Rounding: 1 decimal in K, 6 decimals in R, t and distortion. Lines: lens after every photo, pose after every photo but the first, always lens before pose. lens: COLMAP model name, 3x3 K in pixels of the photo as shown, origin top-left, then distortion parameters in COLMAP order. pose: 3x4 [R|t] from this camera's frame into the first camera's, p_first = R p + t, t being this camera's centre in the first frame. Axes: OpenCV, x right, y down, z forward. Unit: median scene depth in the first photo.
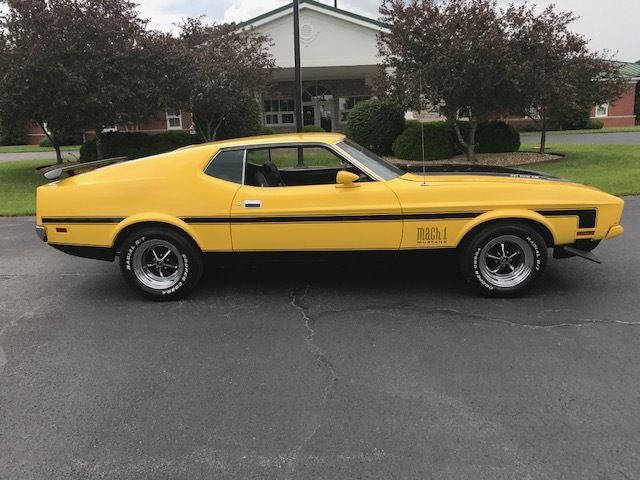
lens RADIAL K [[527.7, 0, 322.5], [0, 527.7, 235.0], [0, 0, 1]] dist [0.029524, -0.008022]
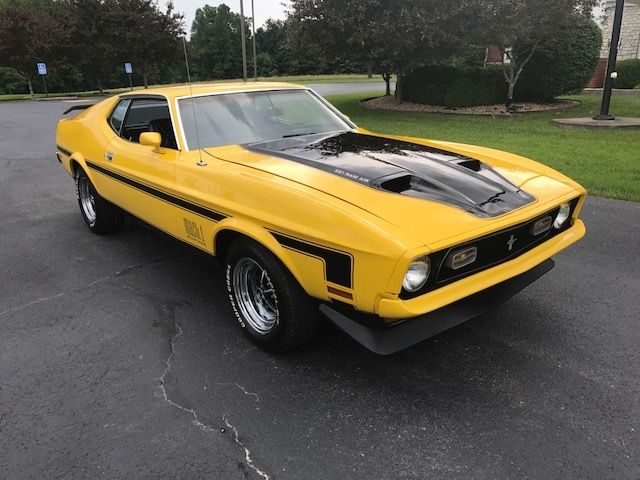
lens RADIAL K [[526.7, 0, 318.9], [0, 526.7, 238.6], [0, 0, 1]] dist [0.051199, -0.047375]
pose [[0.690672, 0.246578, -0.679832, 0.800619], [-0.154687, 0.968690, 0.194195, -0.155825], [0.706430, -0.028964, 0.707190, 0.557417]]
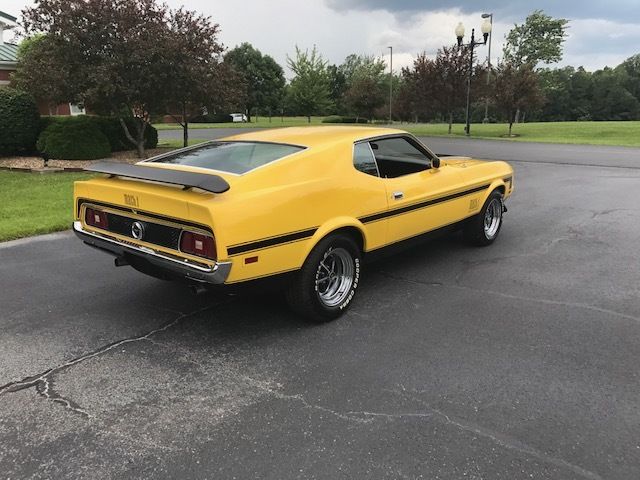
lens RADIAL K [[526.7, 0, 318.9], [0, 526.7, 238.6], [0, 0, 1]] dist [0.051199, -0.047375]
pose [[0.596230, -0.164760, 0.785725, -0.989818], [0.156754, 0.983768, 0.087339, -0.085472], [-0.787362, 0.071091, 0.612379, 0.484130]]
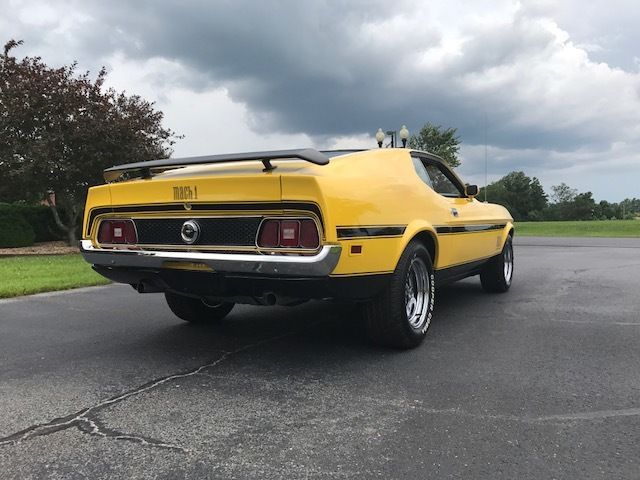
lens RADIAL K [[527.7, 0, 322.5], [0, 527.7, 235.0], [0, 0, 1]] dist [0.029524, -0.008022]
pose [[0.443473, 0.005260, 0.896272, -1.018154], [0.188537, 0.977061, -0.099022, 0.025470], [-0.876233, 0.212894, 0.432309, 0.776415]]
